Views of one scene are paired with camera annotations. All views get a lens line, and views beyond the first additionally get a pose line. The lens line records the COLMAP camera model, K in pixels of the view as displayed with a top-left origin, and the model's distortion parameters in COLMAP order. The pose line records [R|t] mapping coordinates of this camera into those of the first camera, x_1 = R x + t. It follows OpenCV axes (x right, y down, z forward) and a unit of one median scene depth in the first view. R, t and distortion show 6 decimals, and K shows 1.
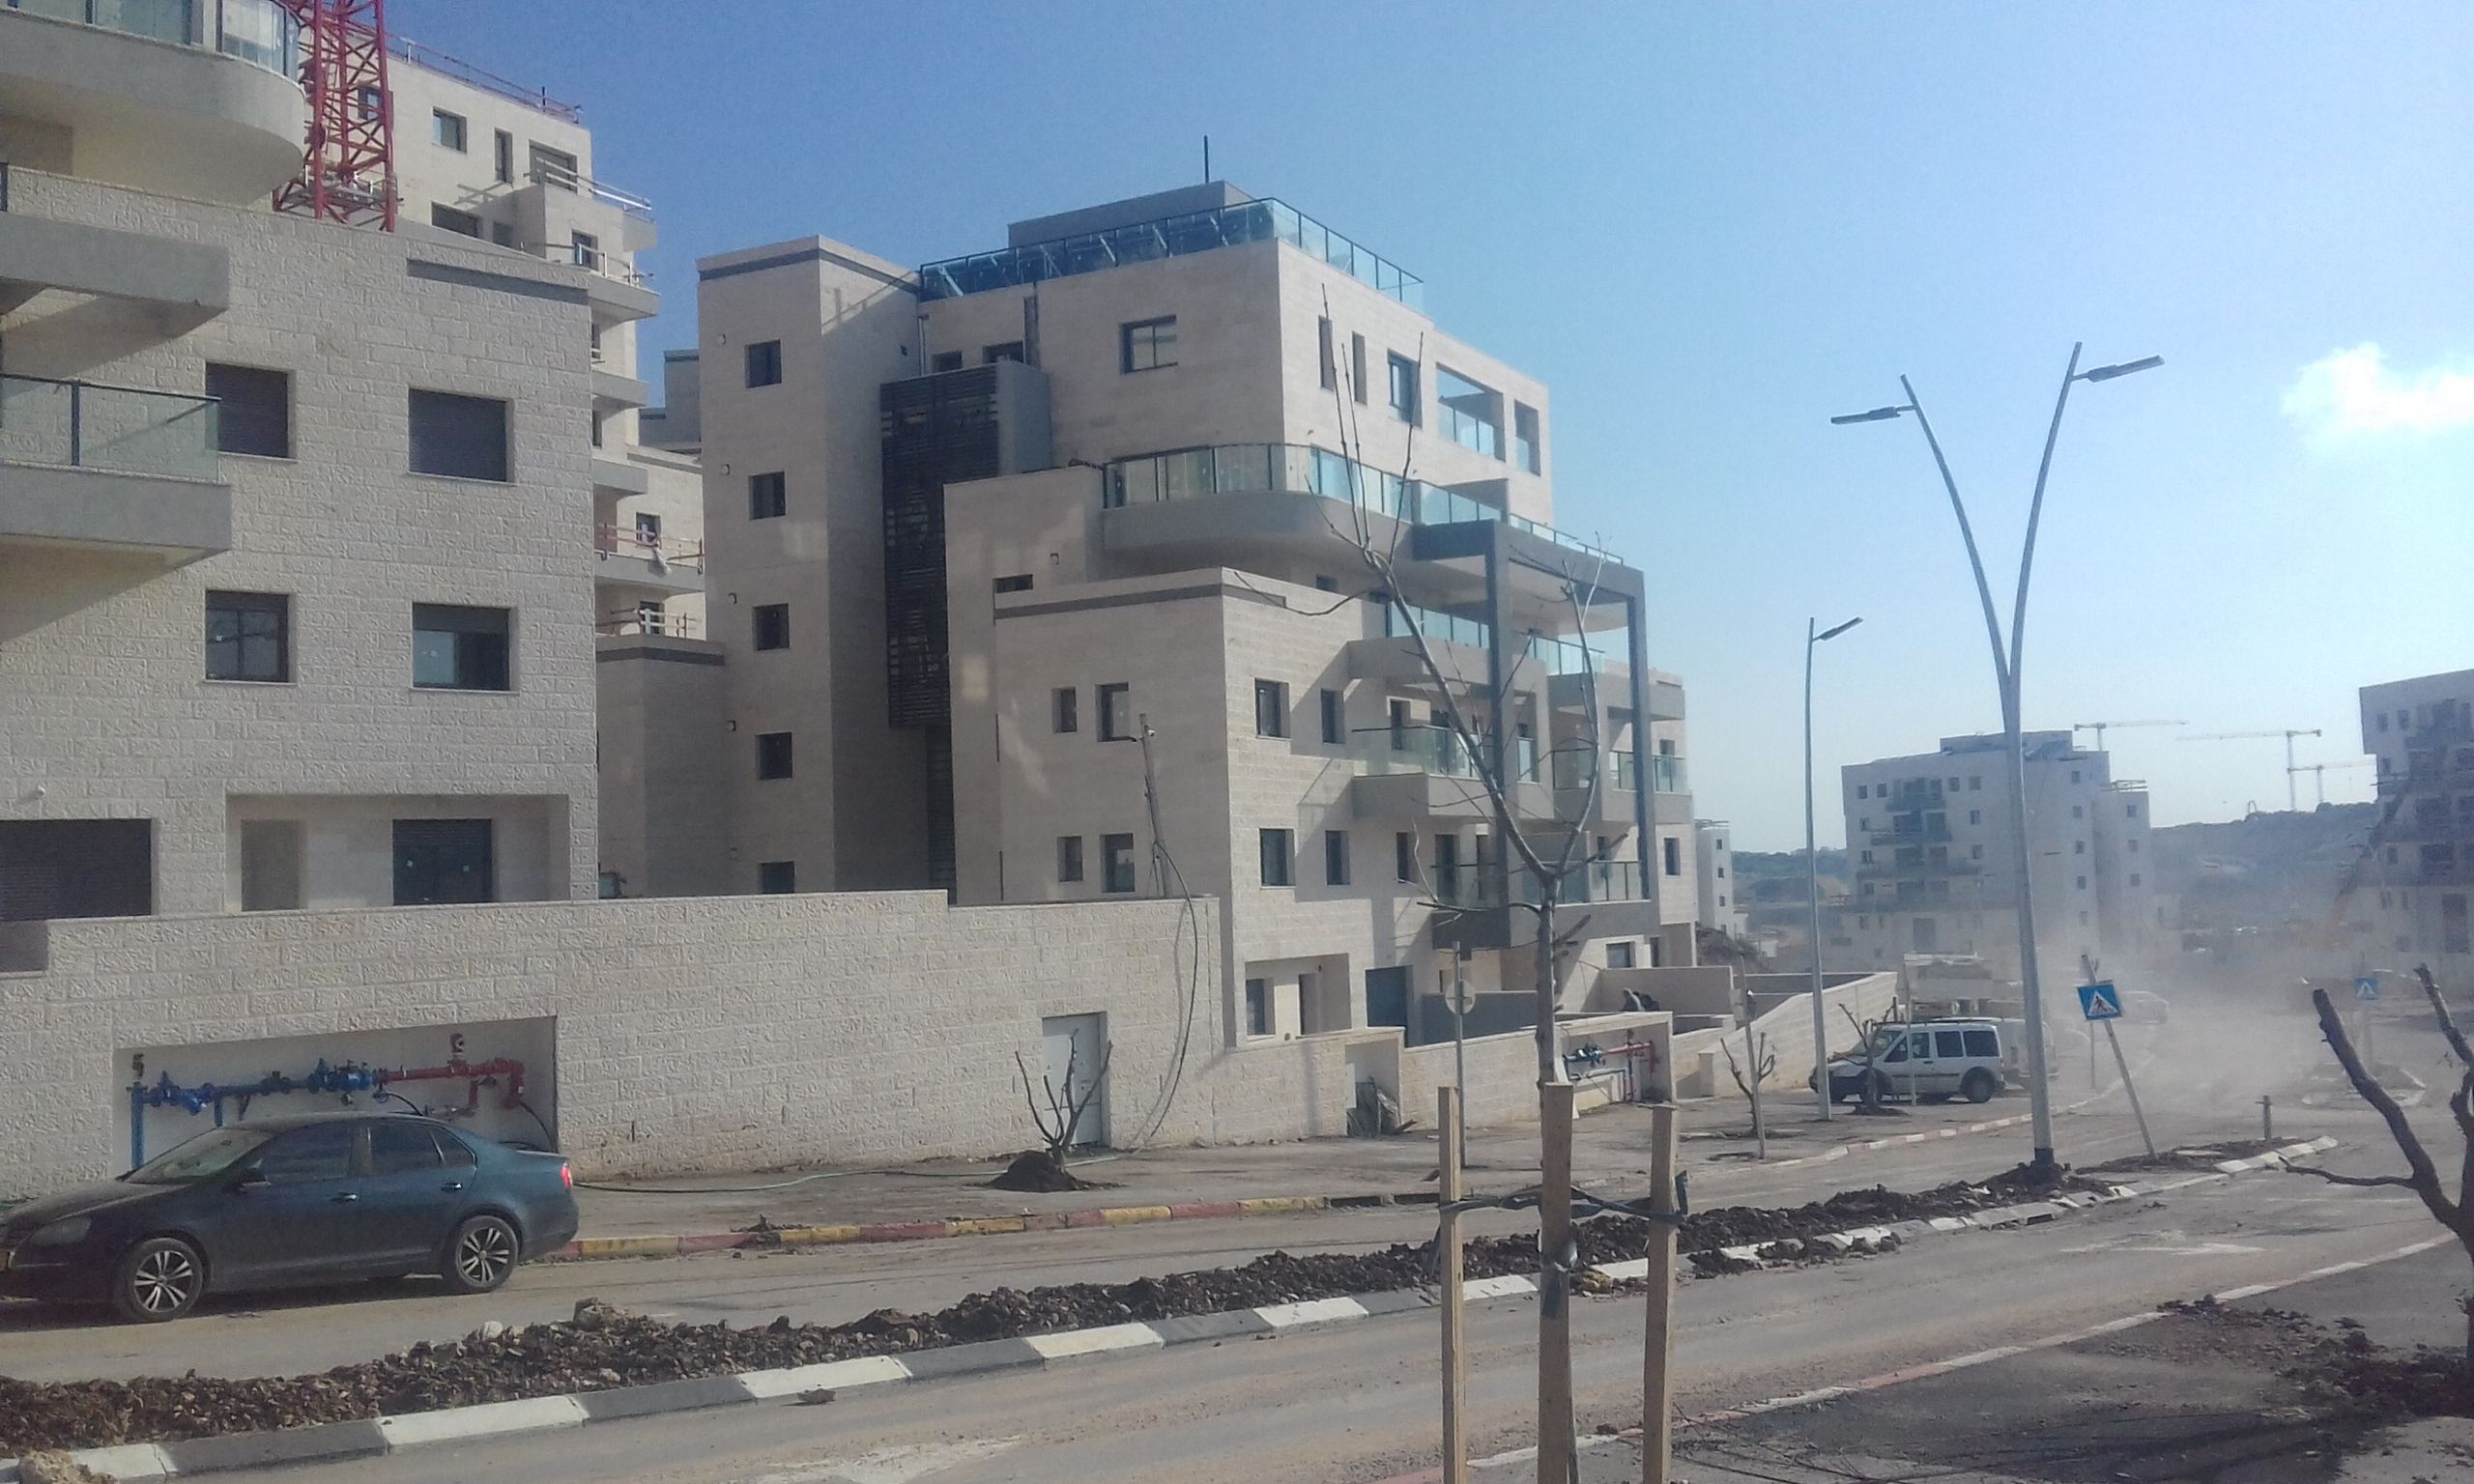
lens RADIAL K [[2299.1, 0, 1245.2], [0, 2299.1, 733.5], [0, 0, 1]] dist [0.110408, -0.240185]
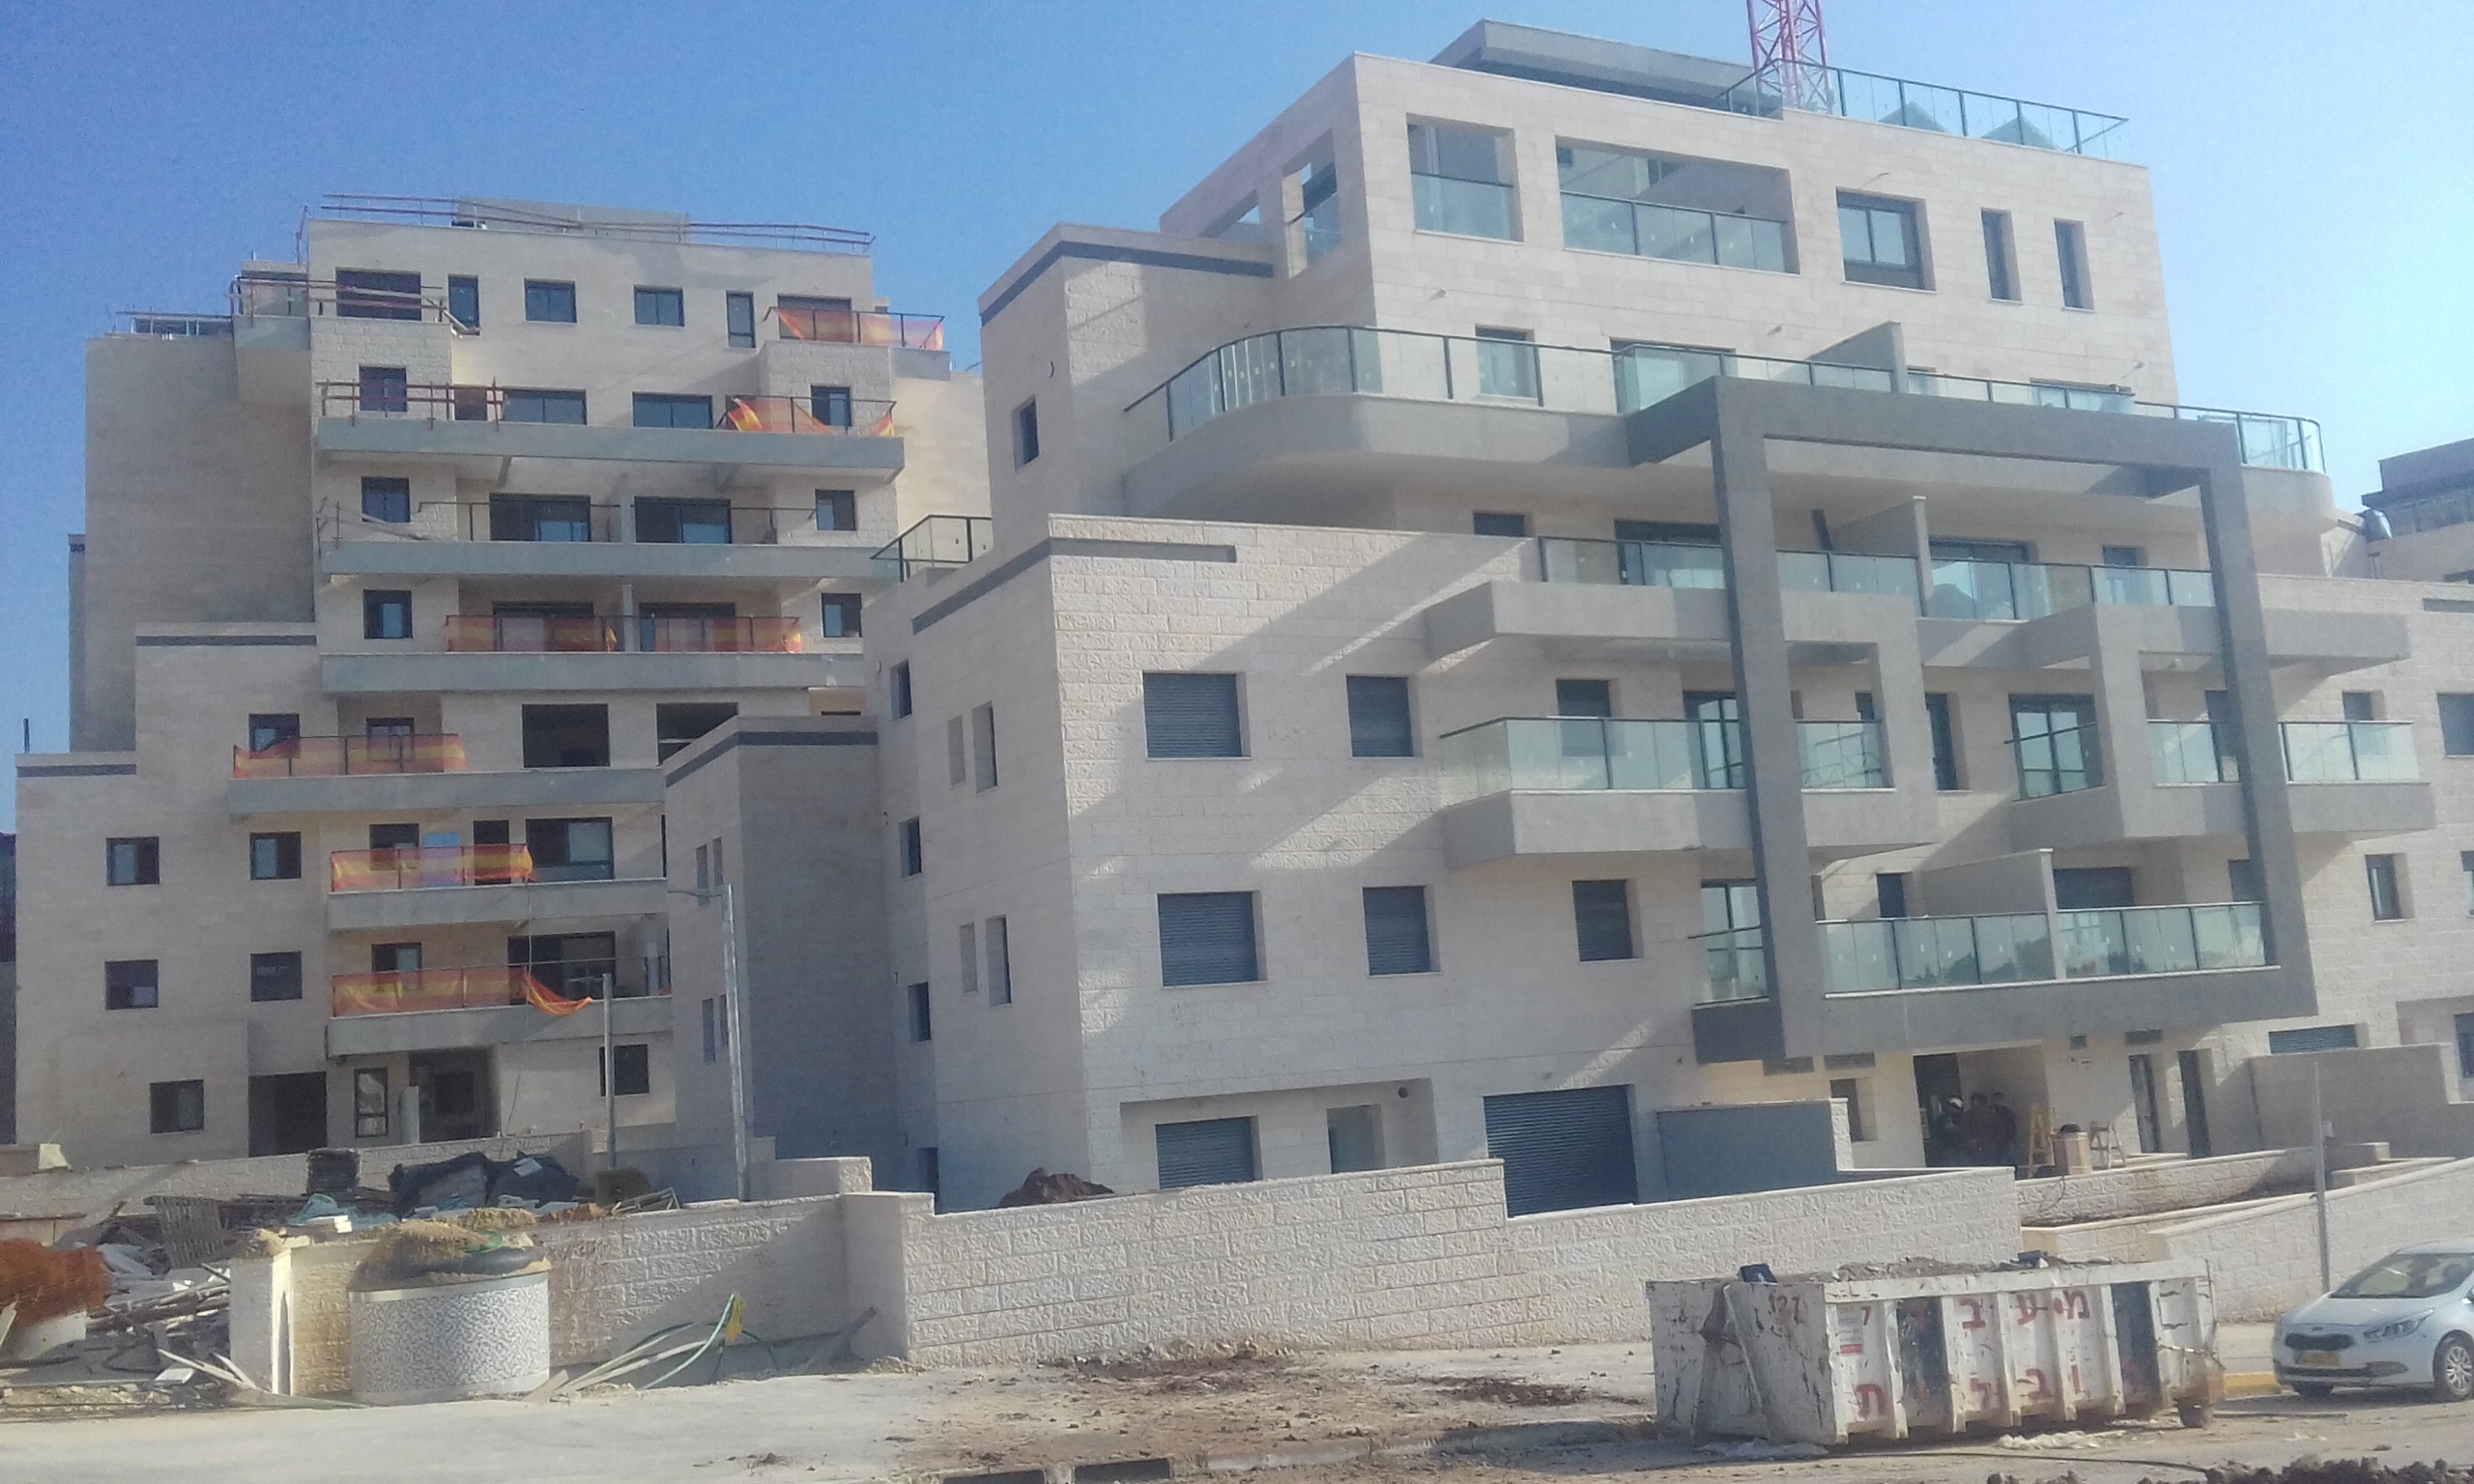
lens RADIAL K [[2299.1, 0, 1245.2], [0, 2299.1, 733.5], [0, 0, 1]] dist [0.110408, -0.240185]
pose [[0.959291, -0.081654, -0.270356, -0.634368], [0.063563, 0.995154, -0.075021, -0.065401], [0.275172, 0.054783, 0.959833, -0.468586]]
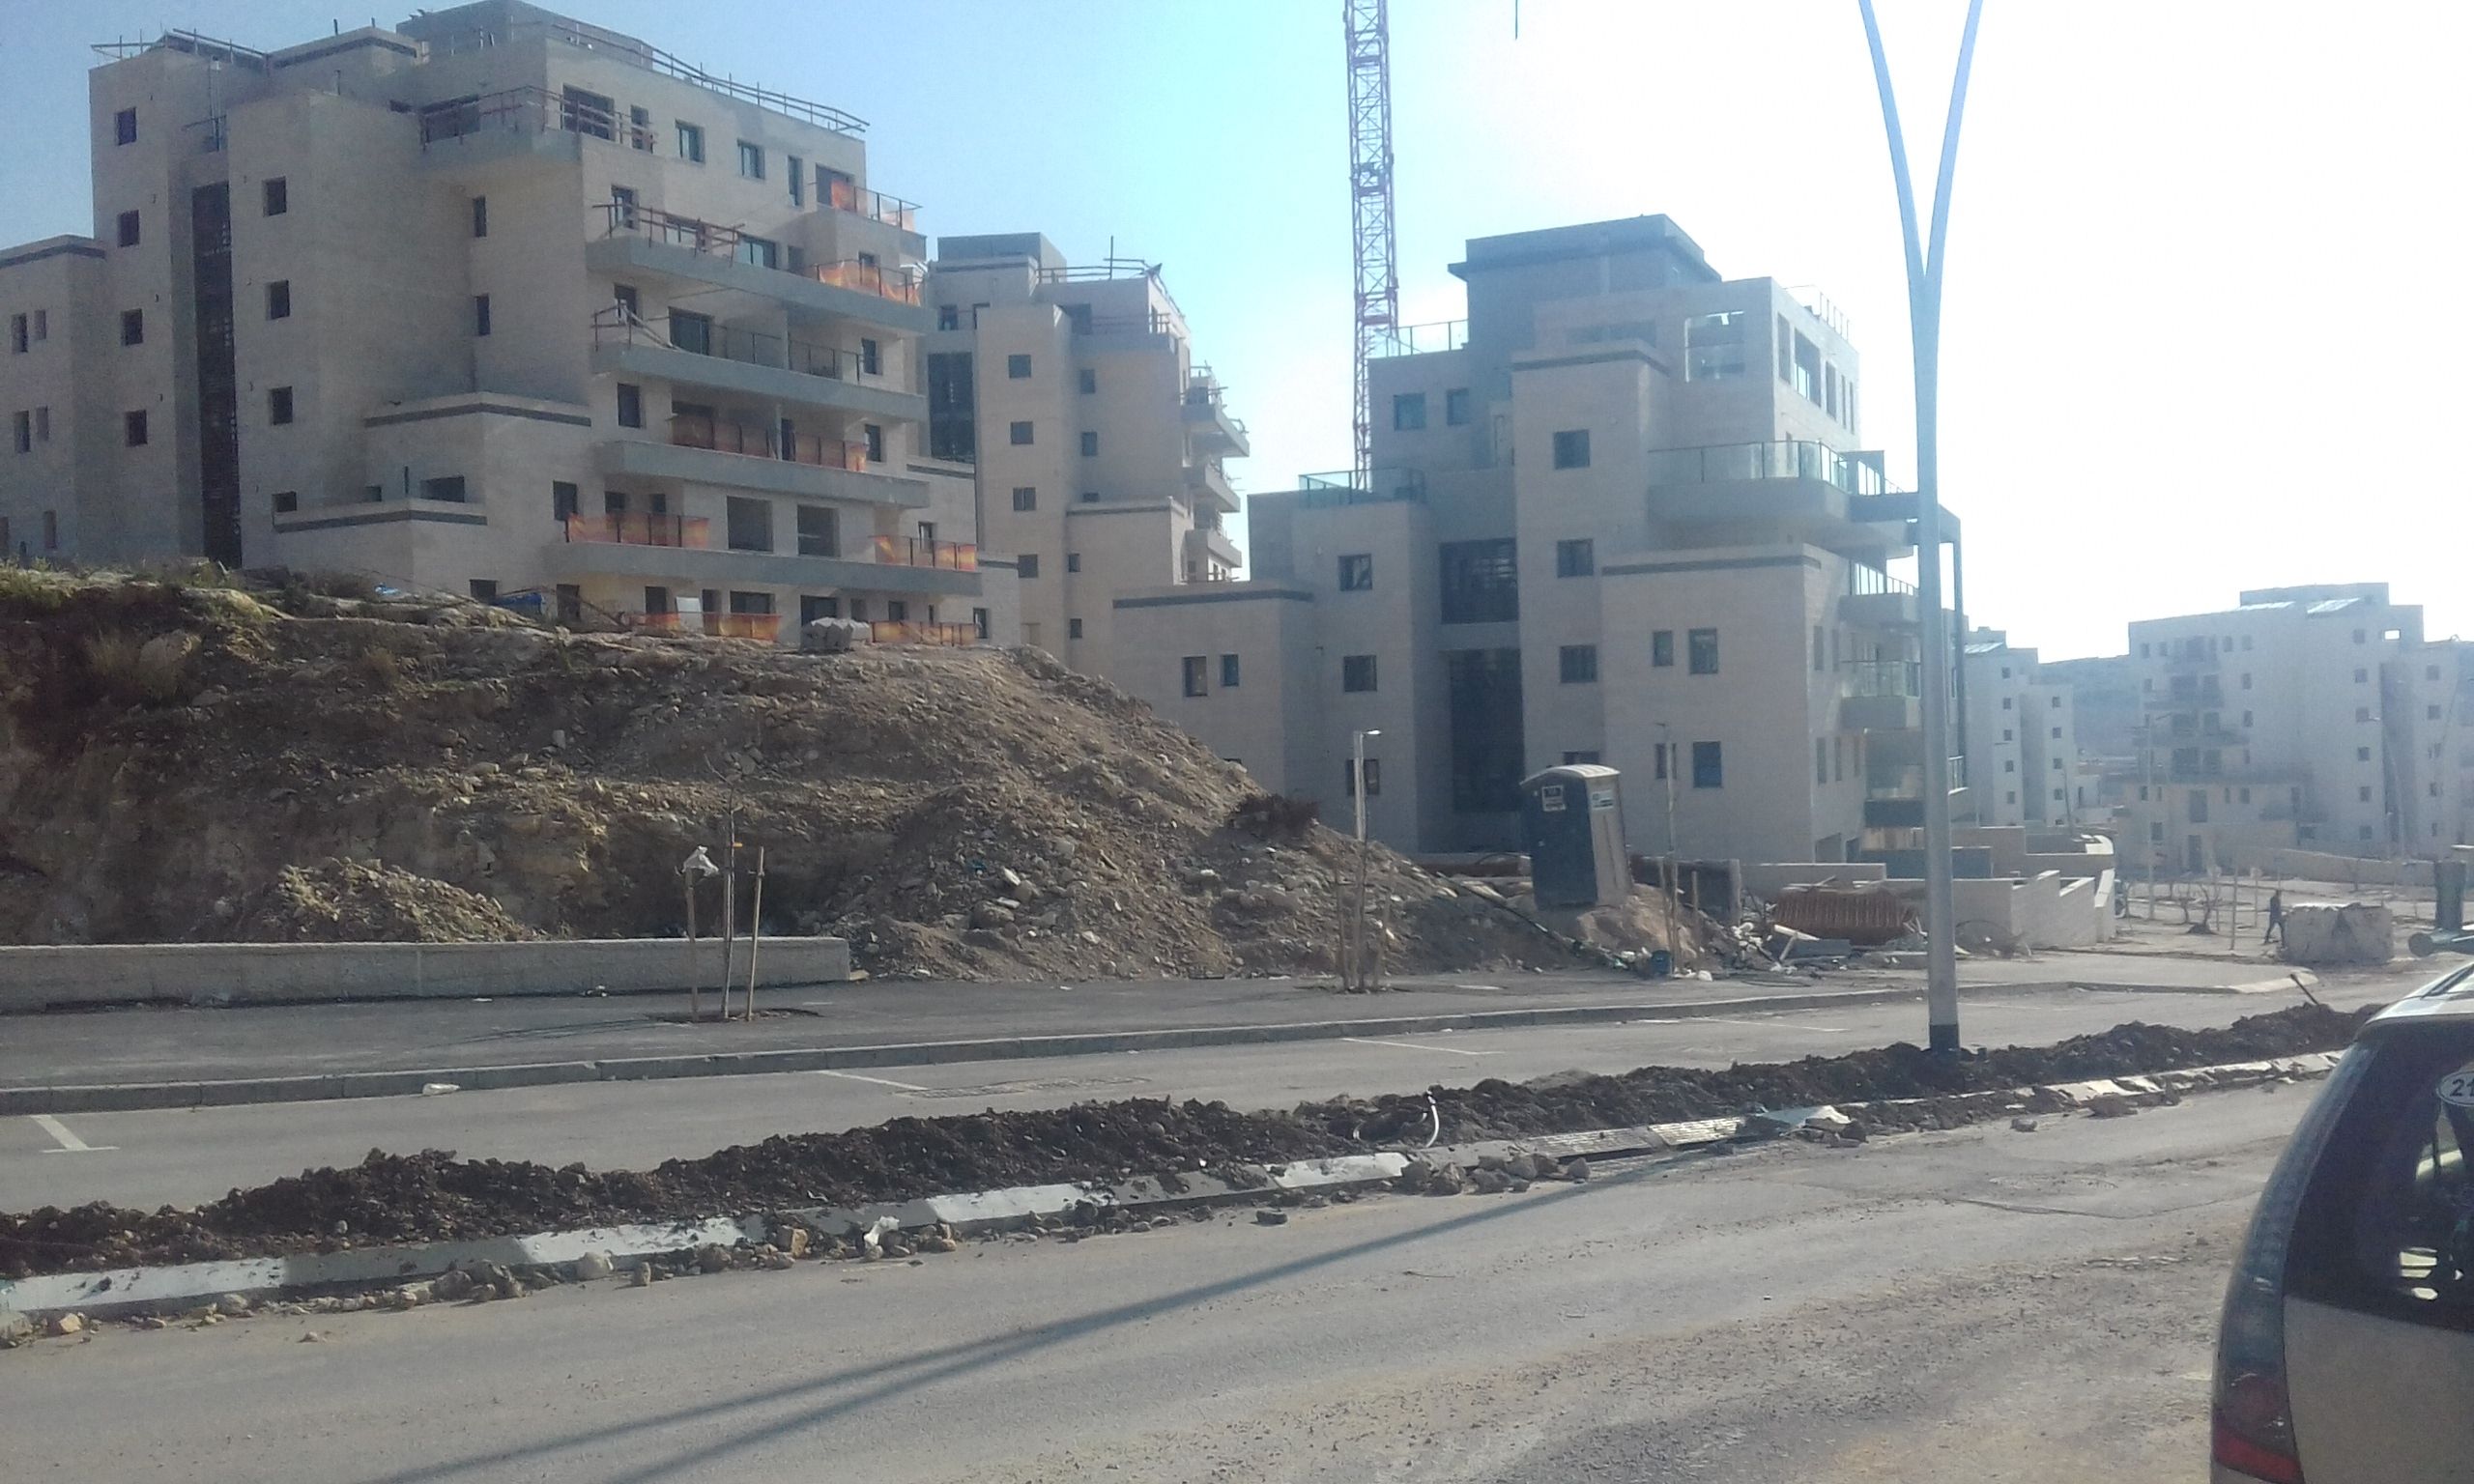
lens RADIAL K [[2303.3, 0, 1237.0], [0, 2303.3, 742.0], [0, 0, 1]] dist [0.094060, -0.211063]
pose [[0.927730, 0.007734, 0.373172, -2.006403], [-0.027857, 0.998432, 0.048560, -0.144710], [-0.372211, -0.055446, 0.926491, -1.112578]]
